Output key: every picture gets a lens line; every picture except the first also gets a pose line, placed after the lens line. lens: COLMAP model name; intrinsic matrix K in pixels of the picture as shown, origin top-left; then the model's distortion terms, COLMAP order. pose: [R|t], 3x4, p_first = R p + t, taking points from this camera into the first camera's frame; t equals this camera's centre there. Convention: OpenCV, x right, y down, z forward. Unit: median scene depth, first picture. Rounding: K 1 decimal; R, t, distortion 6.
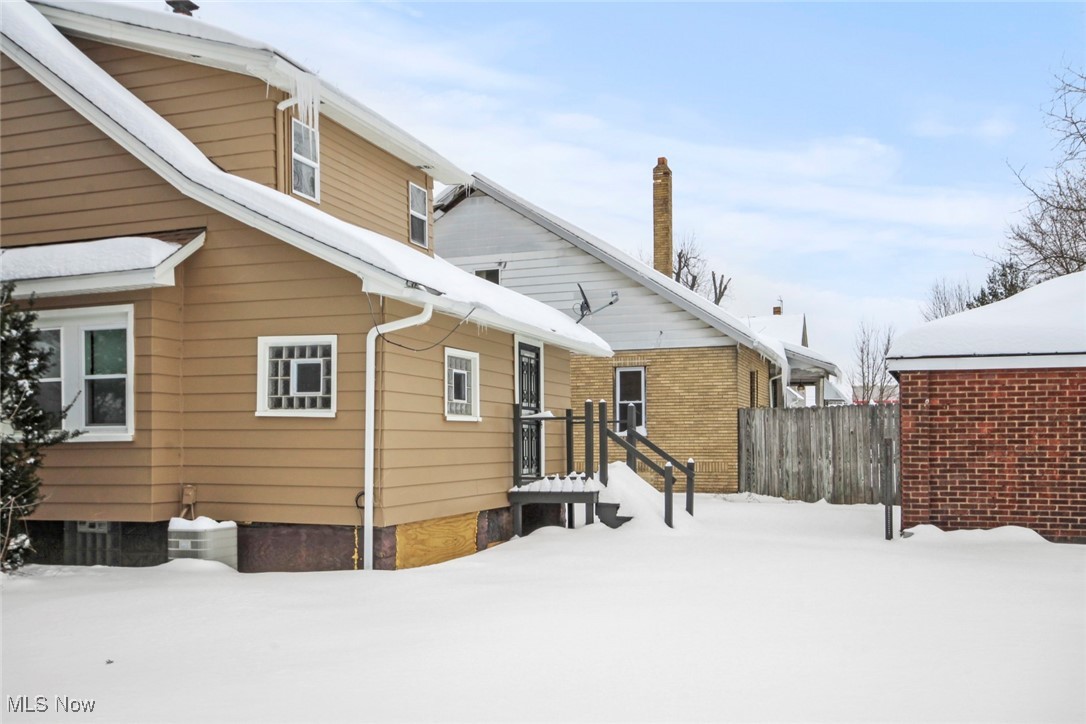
lens RADIAL K [[926.1, 0, 570.9], [0, 926.1, 422.4], [0, 0, 1]] dist [0.008225, -0.000092]
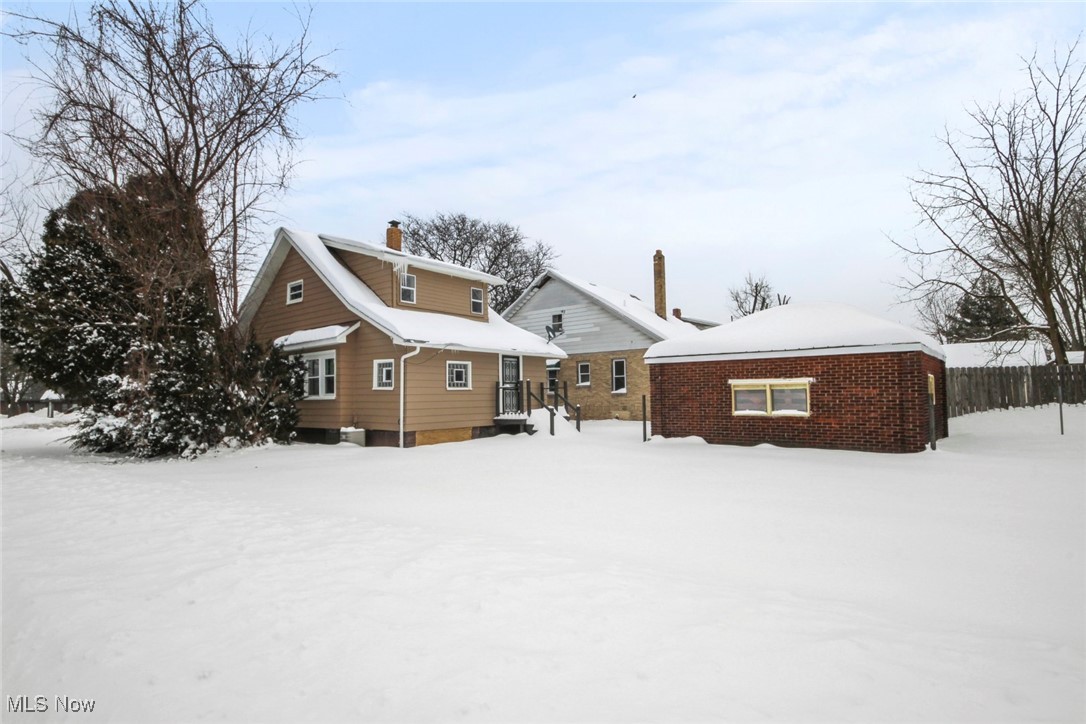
lens RADIAL K [[500.4, 0, 546.5], [0, 500.4, 373.0], [0, 0, 1]] dist [-0.021762, -0.000167]
pose [[0.952806, -0.023450, -0.302674, 0.431910], [0.016552, 0.999542, -0.025335, -0.007513], [0.303129, 0.019129, 0.952757, -0.163982]]
